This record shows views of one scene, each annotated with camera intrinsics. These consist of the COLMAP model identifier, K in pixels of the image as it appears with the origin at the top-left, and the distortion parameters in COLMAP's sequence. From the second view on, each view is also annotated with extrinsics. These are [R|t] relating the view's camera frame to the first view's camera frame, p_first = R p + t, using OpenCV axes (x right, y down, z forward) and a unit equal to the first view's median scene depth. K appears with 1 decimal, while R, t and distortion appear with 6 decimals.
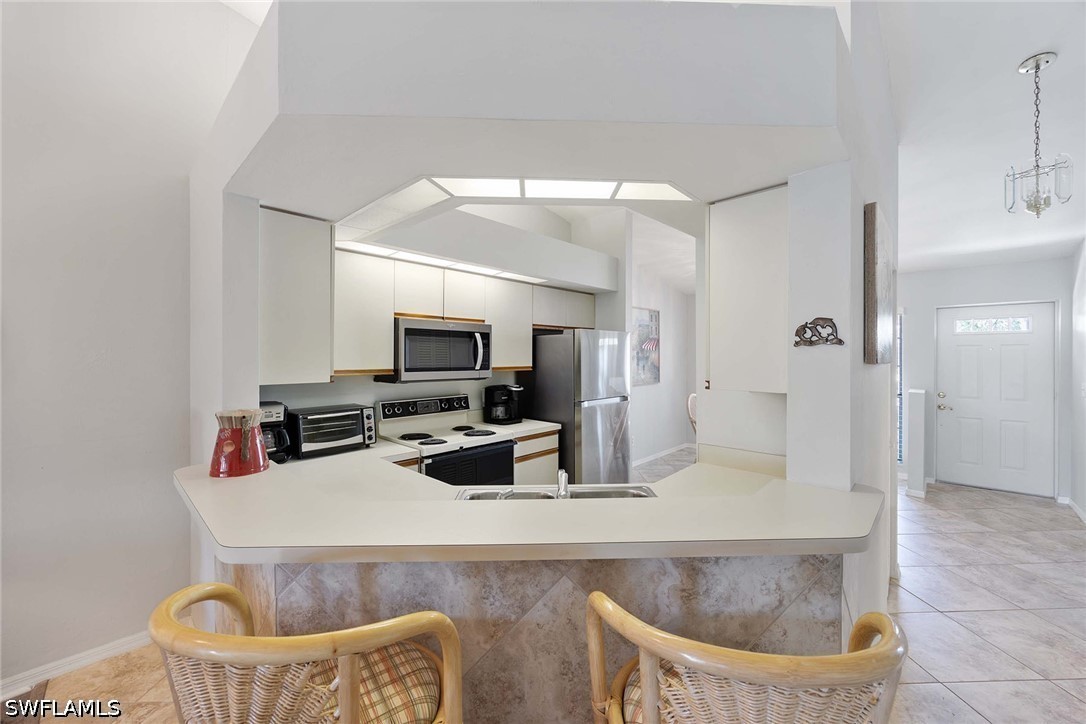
lens RADIAL K [[420.2, 0, 543.5], [0, 420.2, 356.6], [0, 0, 1]] dist [-0.001755, -0.000342]
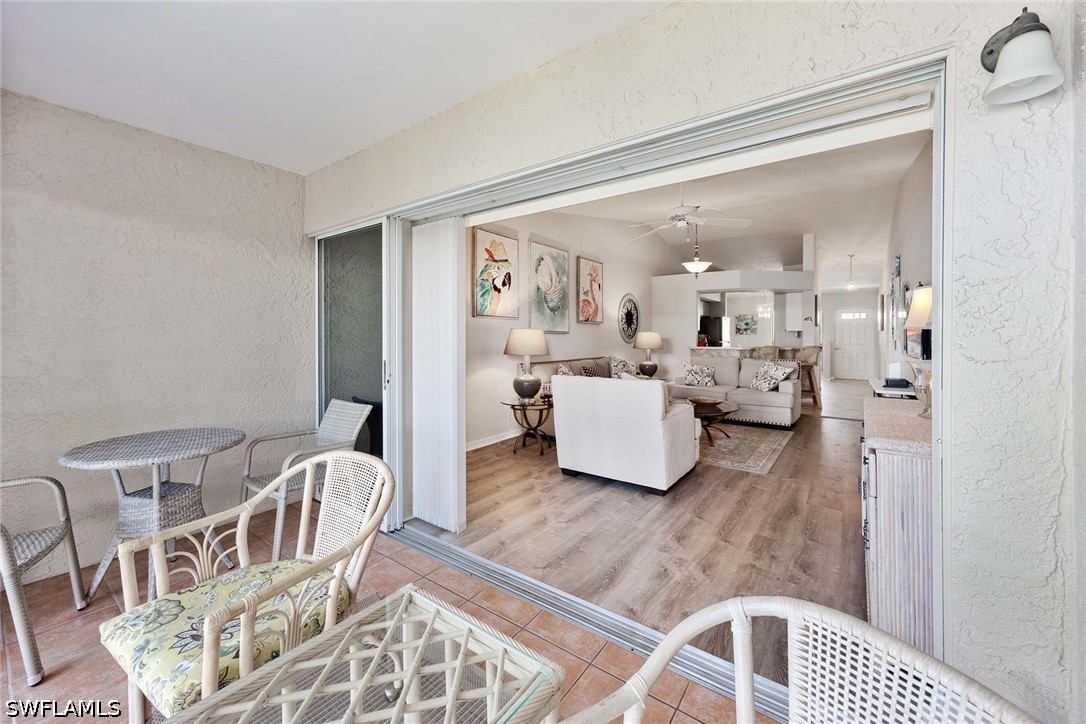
lens RADIAL K [[420.2, 0, 541.1], [0, 420.2, 334.6], [0, 0, 1]] dist [-0.001755, -0.000342]
pose [[0.993428, -0.002360, 0.114433, -1.226582], [0.003364, 0.999958, -0.008577, 0.061347], [-0.114408, 0.008905, 0.993394, -1.446353]]
